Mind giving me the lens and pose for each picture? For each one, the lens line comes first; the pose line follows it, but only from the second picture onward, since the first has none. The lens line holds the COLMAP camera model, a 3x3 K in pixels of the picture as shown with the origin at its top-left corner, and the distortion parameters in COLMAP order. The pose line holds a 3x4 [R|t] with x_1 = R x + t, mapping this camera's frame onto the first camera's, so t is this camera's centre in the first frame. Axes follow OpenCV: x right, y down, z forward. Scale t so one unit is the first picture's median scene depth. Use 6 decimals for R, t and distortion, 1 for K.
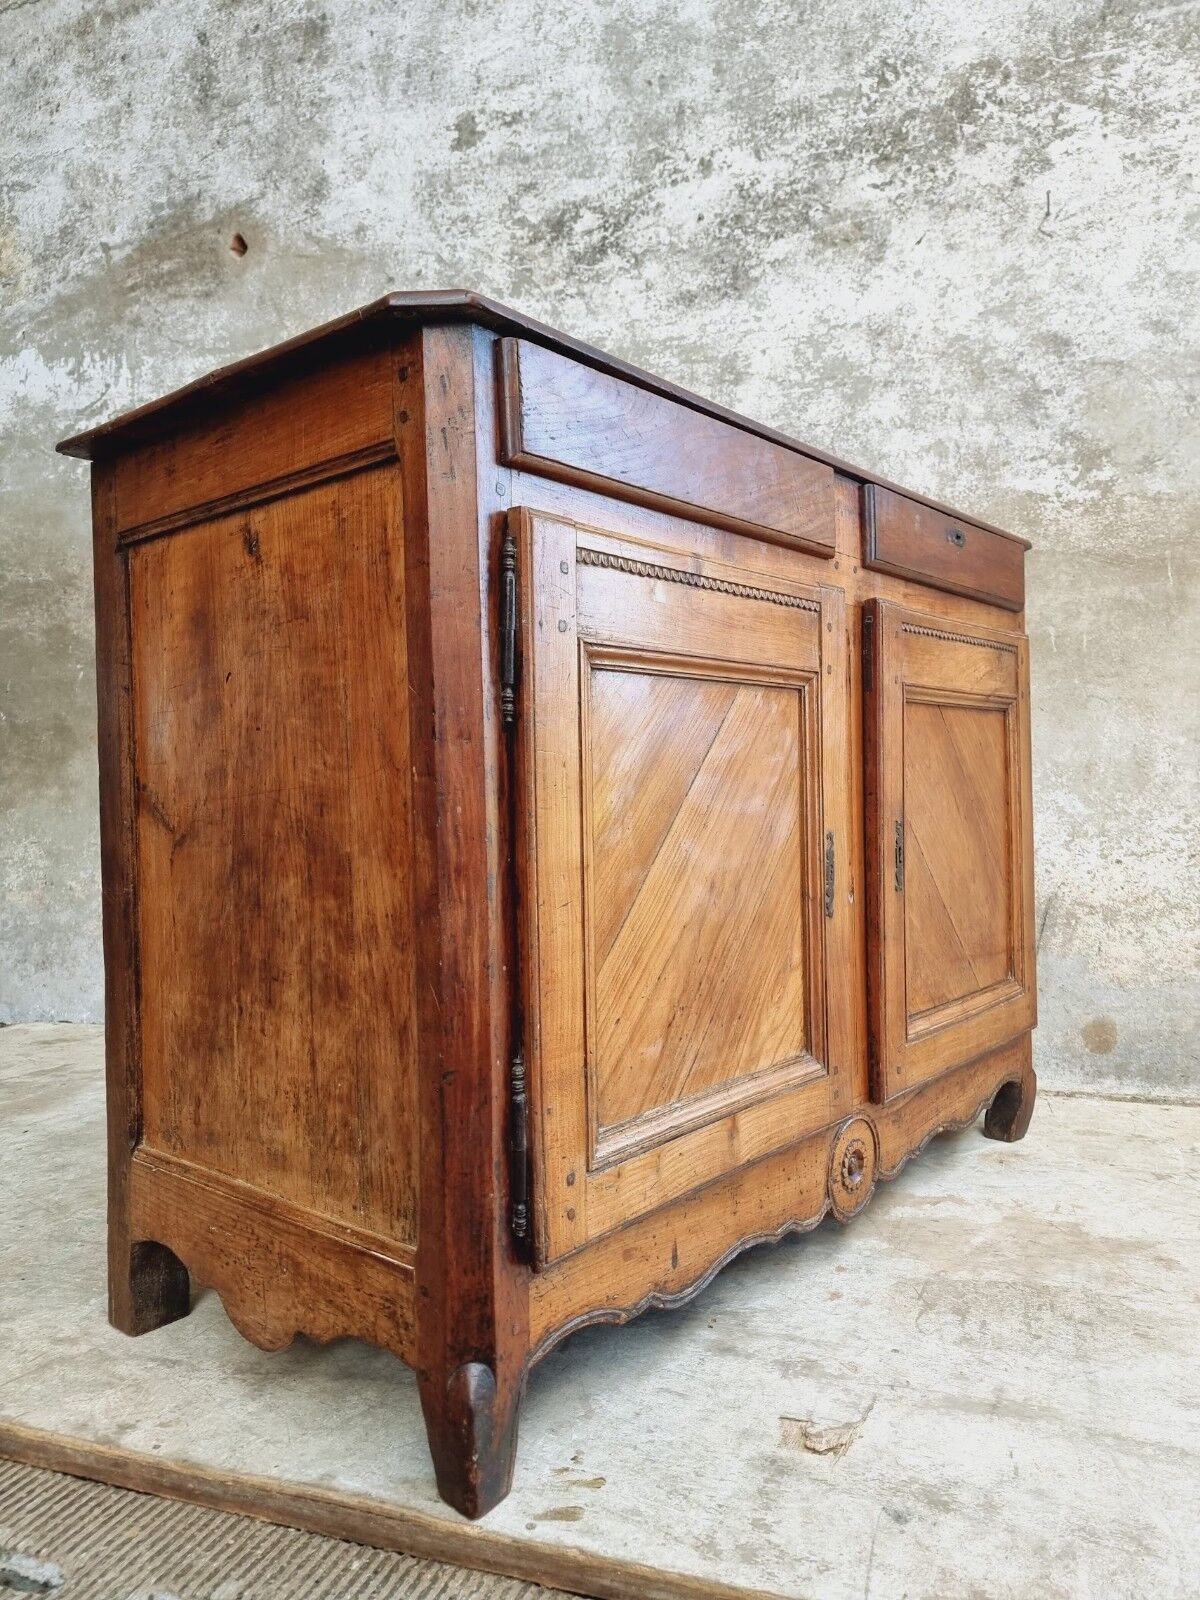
lens RADIAL K [[1114.6, 0, 605.1], [0, 1114.6, 812.0], [0, 0, 1]] dist [0.043475, -0.046761]
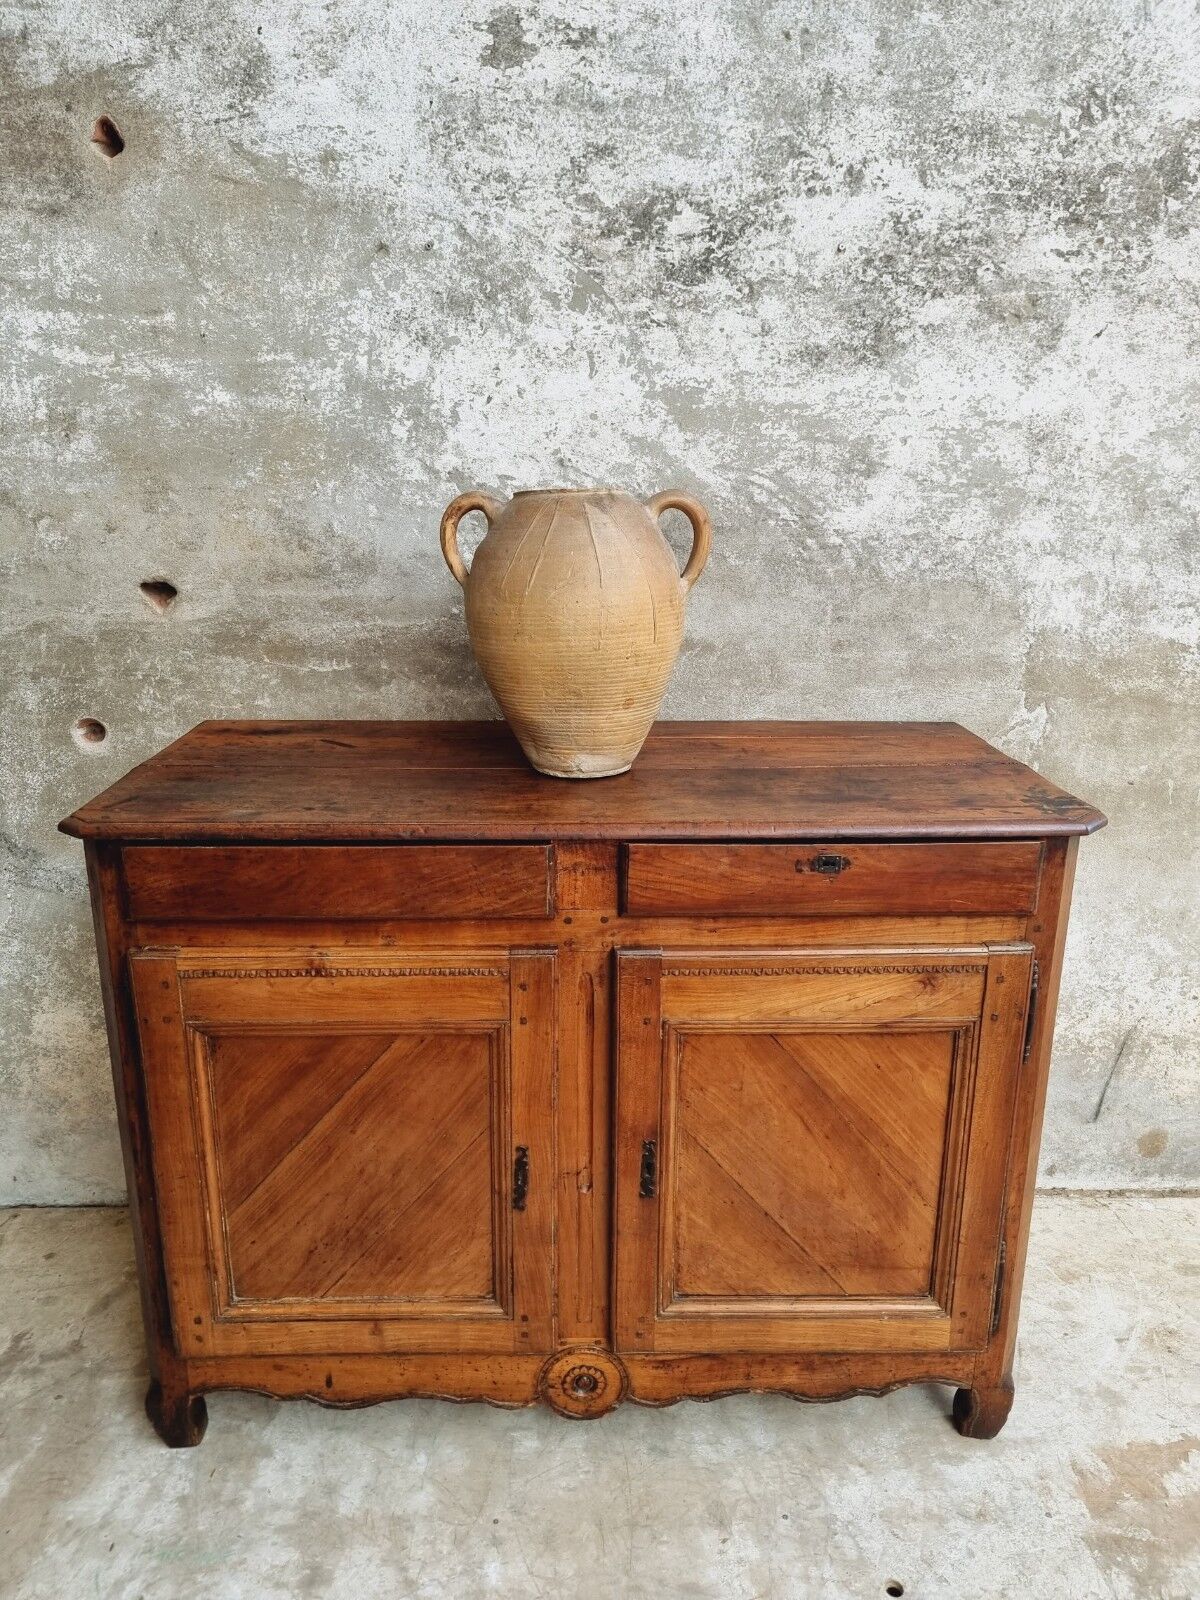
lens RADIAL K [[1116.3, 0, 590.7], [0, 1116.3, 804.4], [0, 0, 1]] dist [0.053346, -0.056951]
pose [[0.932293, -0.084697, 0.351649, -0.401666], [-0.009771, 0.965946, 0.258560, -0.375782], [-0.361573, -0.244490, 0.899717, 0.281326]]
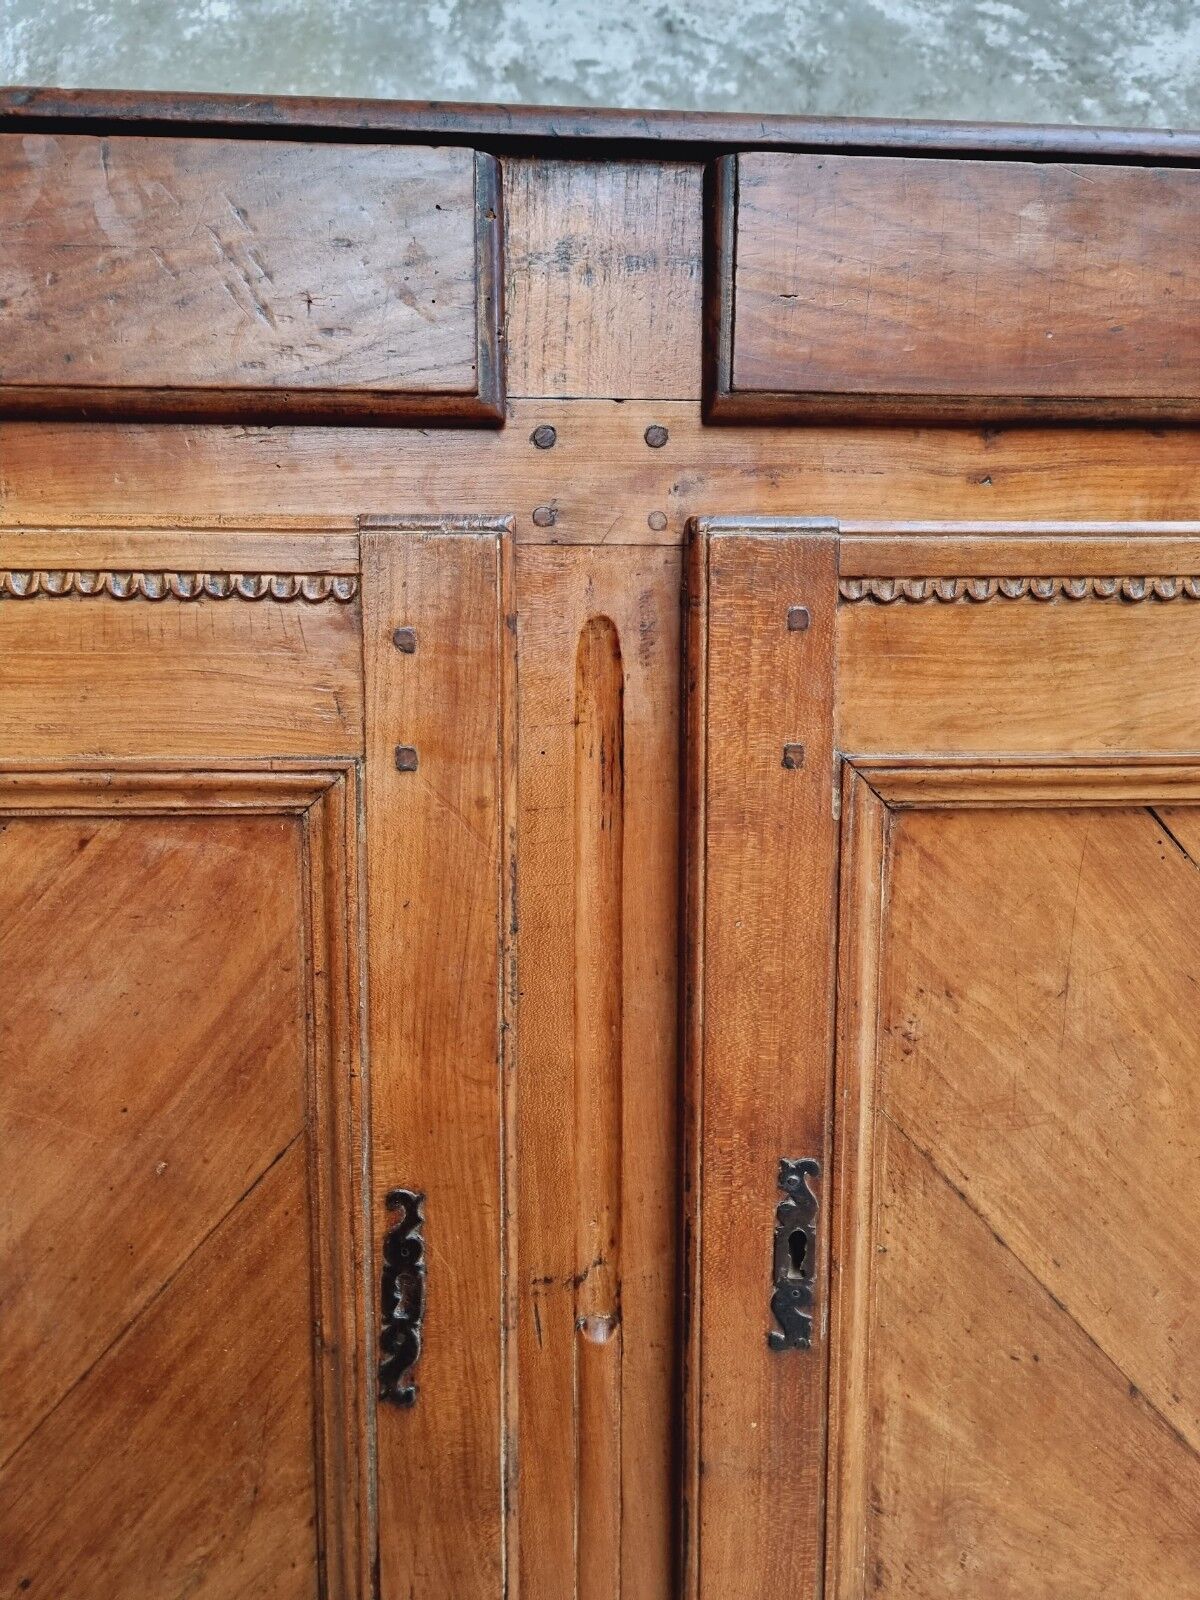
lens RADIAL K [[1139.7, 0, 592.9], [0, 1139.7, 783.5], [0, 0, 1]] dist [0.052061, -0.064106]
pose [[0.997487, 0.009115, 0.070267, -0.173210], [-0.015535, 0.995697, 0.091361, -0.087443], [-0.069132, -0.092223, 0.993336, 0.529521]]
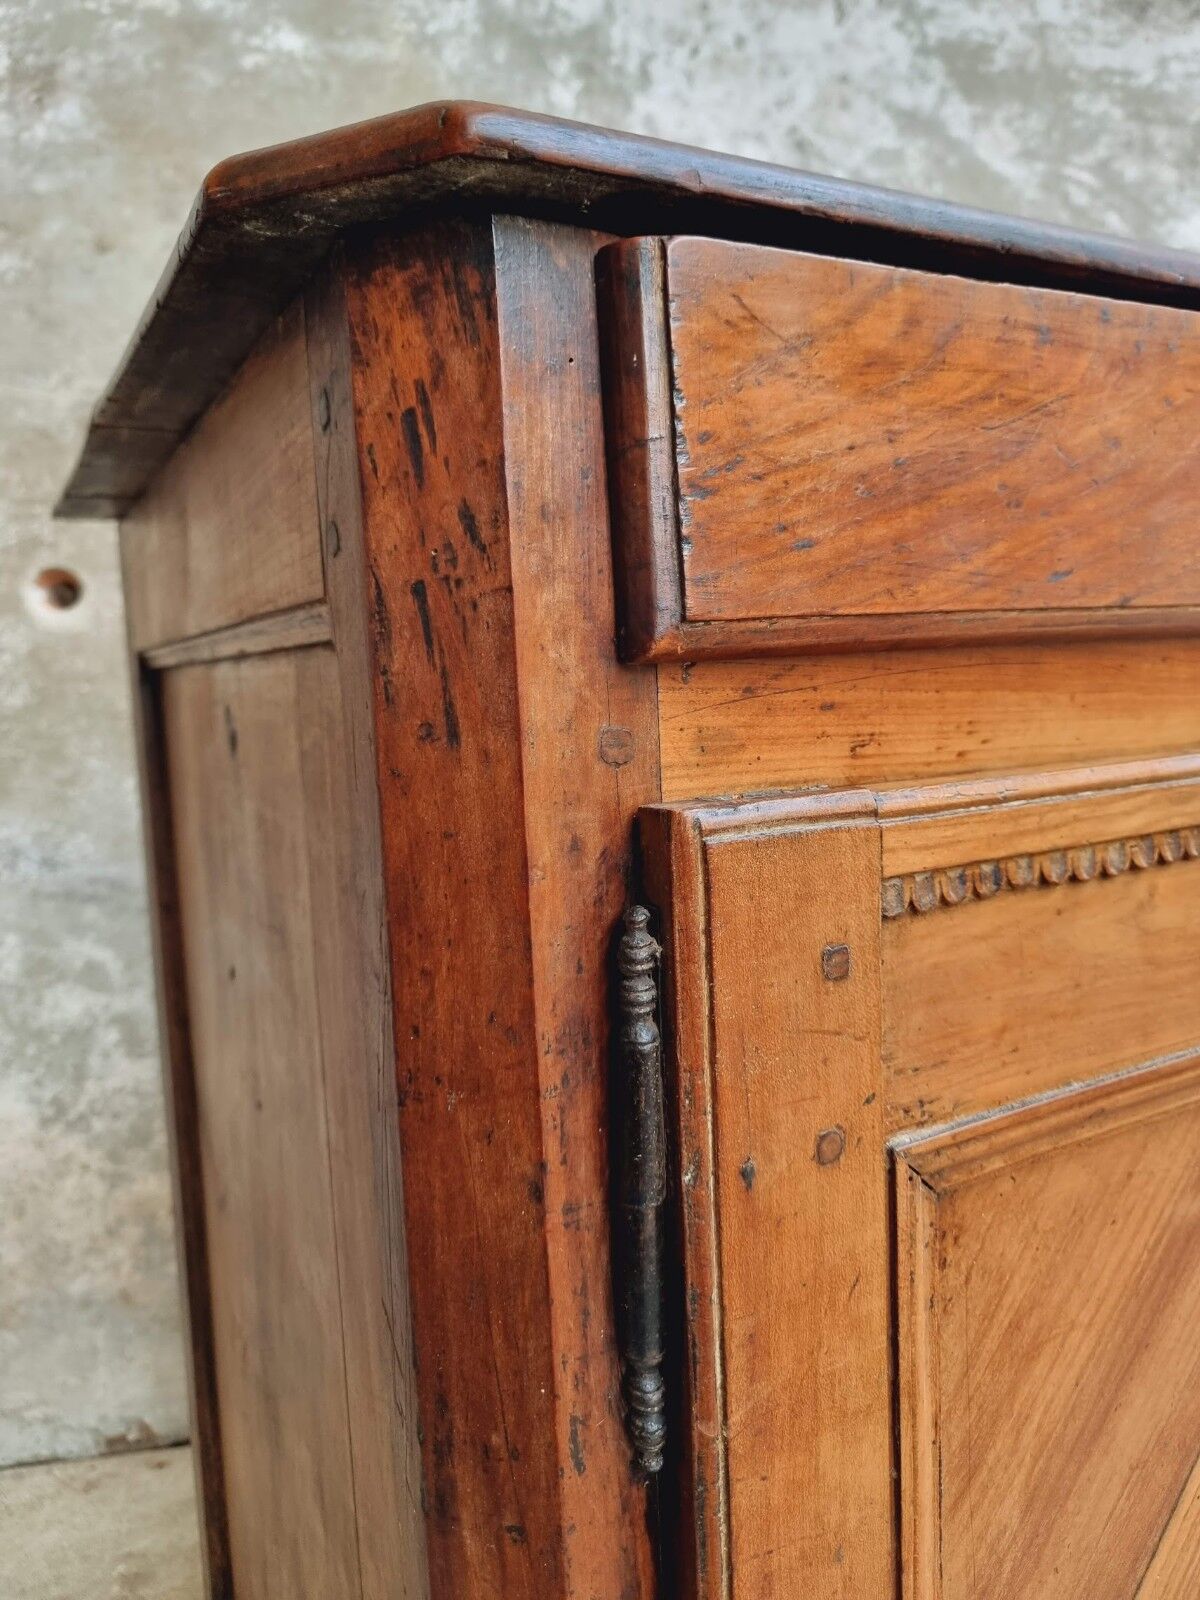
lens RADIAL K [[1139.7, 0, 603.8], [0, 1139.7, 780.9], [0, 0, 1]] dist [0.052061, -0.064106]
pose [[0.879759, -0.073216, 0.469749, -0.489703], [0.046858, 0.996613, 0.067576, -0.126307], [-0.473105, -0.037439, 0.880210, 0.638814]]
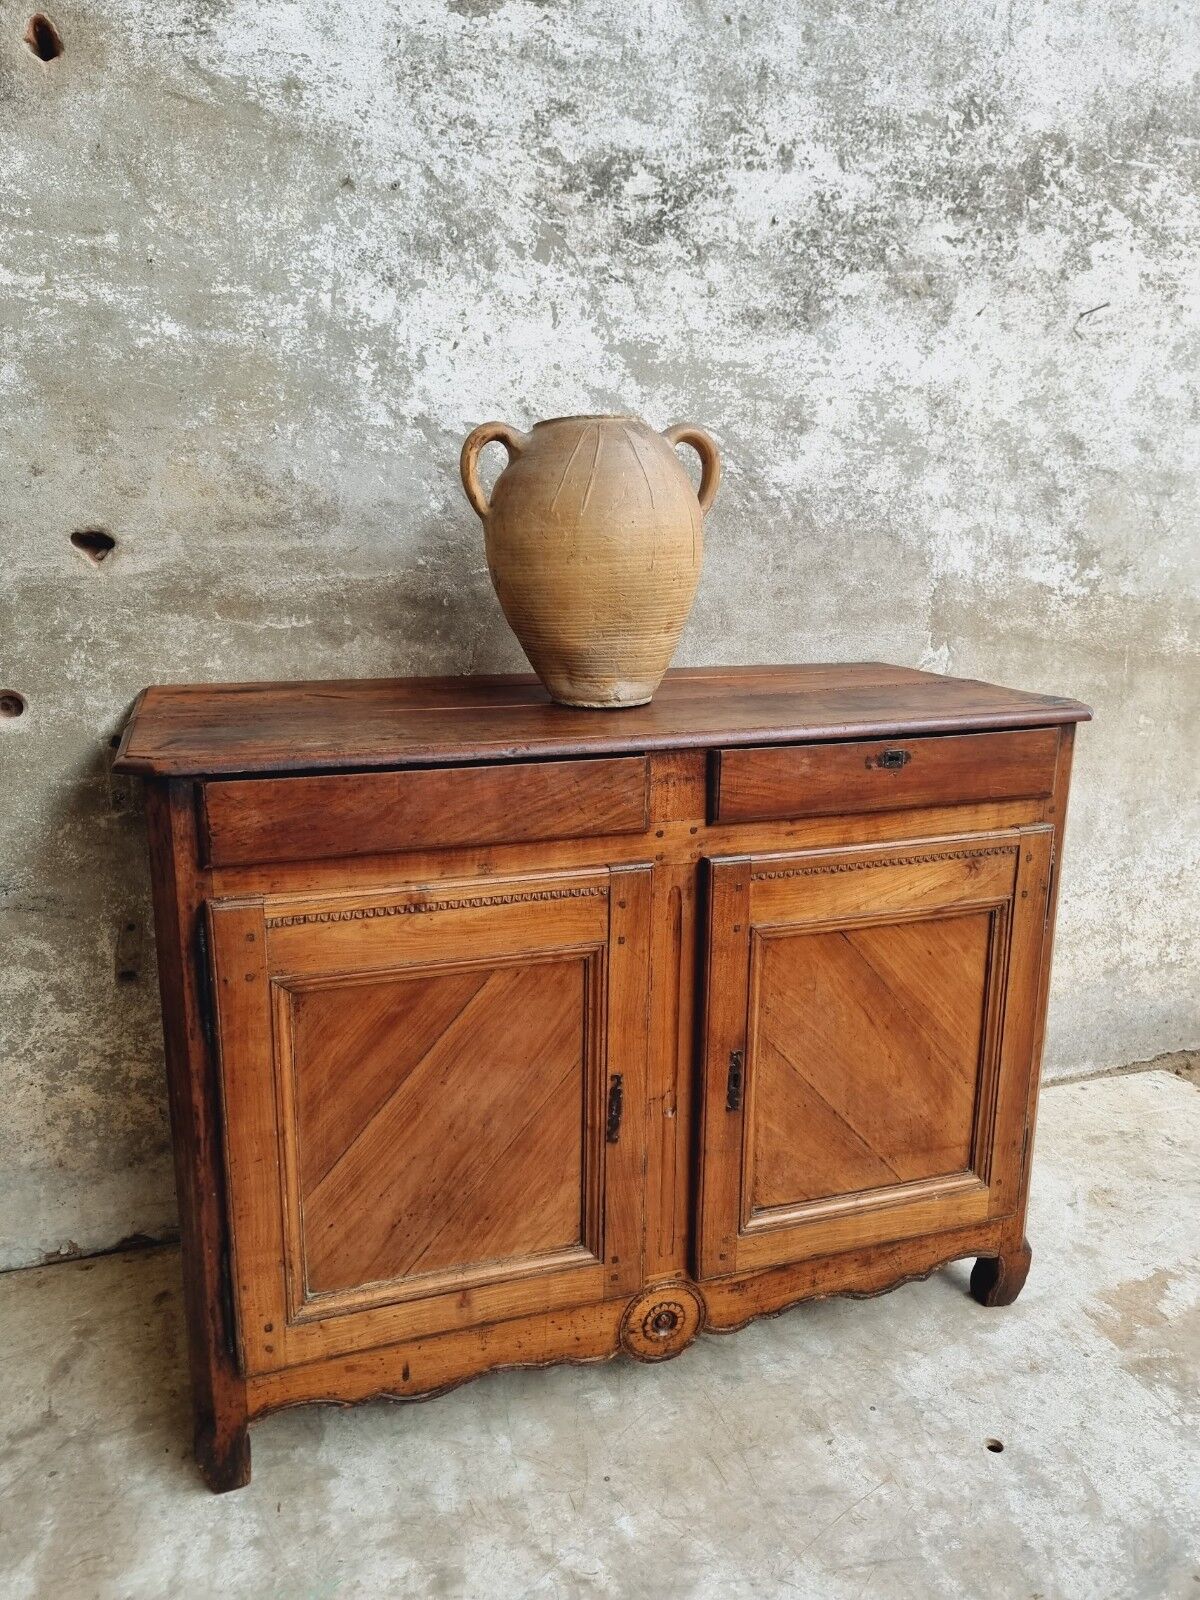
lens RADIAL K [[1116.3, 0, 578.4], [0, 1116.3, 791.2], [0, 0, 1]] dist [0.053346, -0.056951]
pose [[0.790117, -0.123790, 0.600326, -0.619940], [-0.001679, 0.978954, 0.204075, -0.297133], [-0.612954, -0.162251, 0.773280, 0.387295]]
